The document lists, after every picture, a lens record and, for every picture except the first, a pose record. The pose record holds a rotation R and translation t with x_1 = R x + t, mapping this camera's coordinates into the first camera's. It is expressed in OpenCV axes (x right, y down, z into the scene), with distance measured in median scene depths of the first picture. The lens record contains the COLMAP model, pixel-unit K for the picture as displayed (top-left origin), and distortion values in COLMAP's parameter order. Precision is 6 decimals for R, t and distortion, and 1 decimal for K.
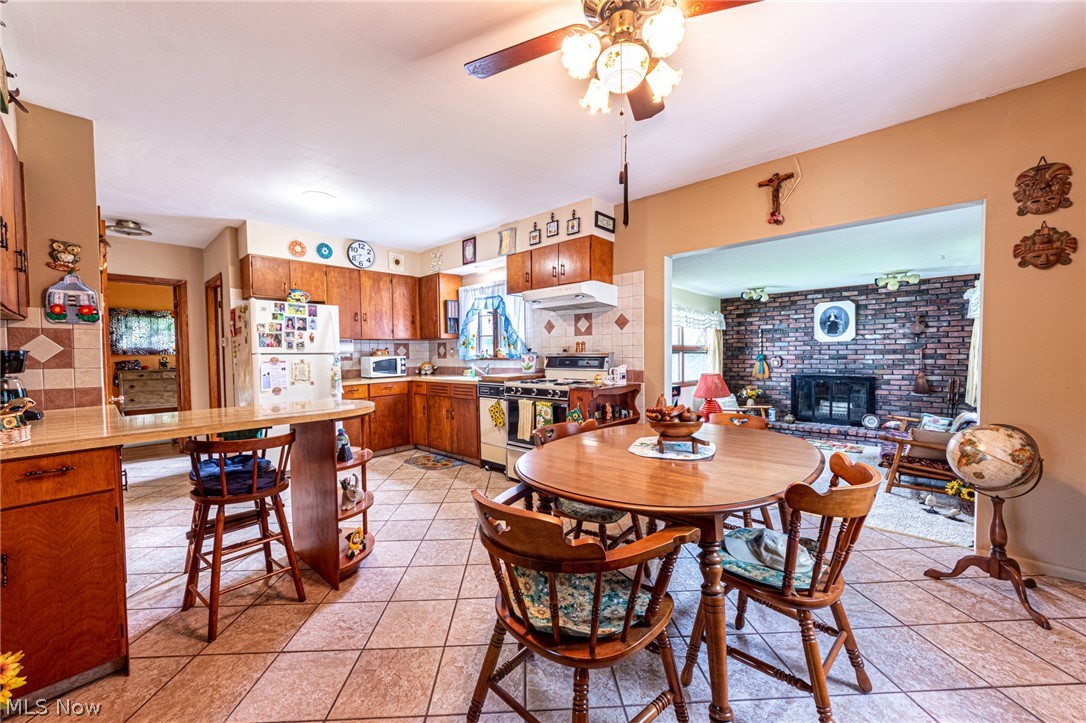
lens RADIAL K [[421.3, 0, 540.5], [0, 421.3, 365.1], [0, 0, 1]] dist [-0.010201, -0.000402]
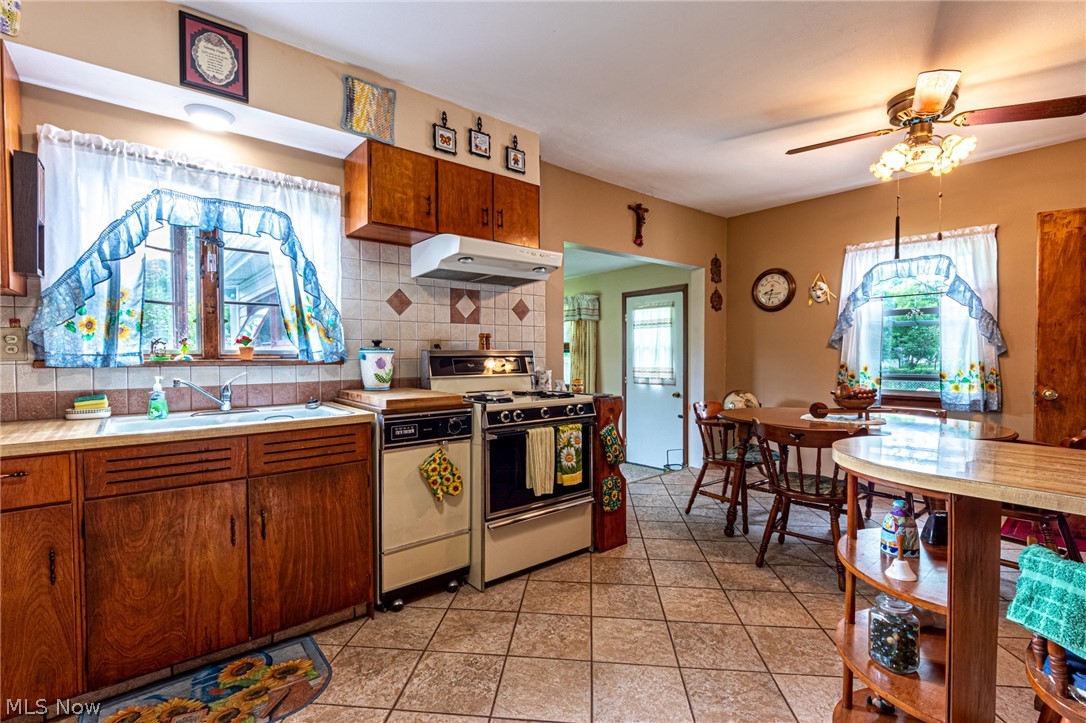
lens RADIAL K [[493.3, 0, 544.3], [0, 493.3, 365.5], [0, 0, 1]] dist [-0.011013, -0.000310]
pose [[0.123200, -0.020589, 0.992168, -0.366480], [0.024137, 0.999551, 0.017746, -0.009277], [-0.992088, 0.021761, 0.123642, 0.455999]]
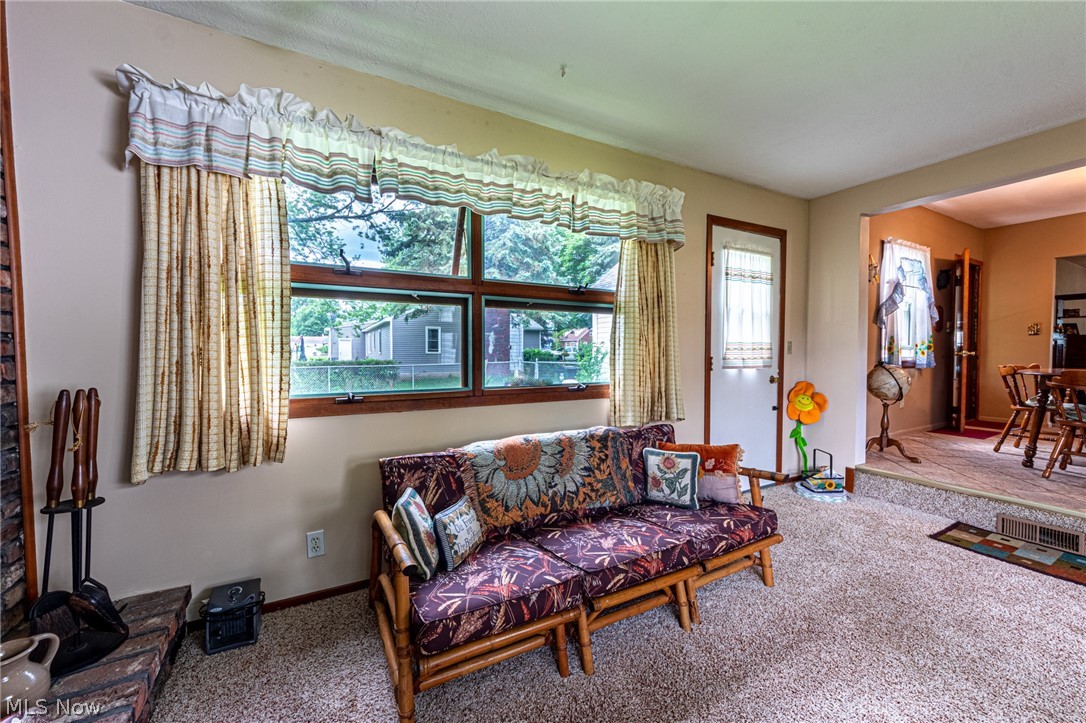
lens RADIAL K [[421.3, 0, 541.1], [0, 421.3, 364.0], [0, 0, 1]] dist [-0.010201, -0.000402]
pose [[-0.953862, 0.003336, 0.300228, 0.450521], [0.016015, 0.999080, 0.039781, 0.012441], [-0.299819, 0.042754, -0.953037, 0.843188]]
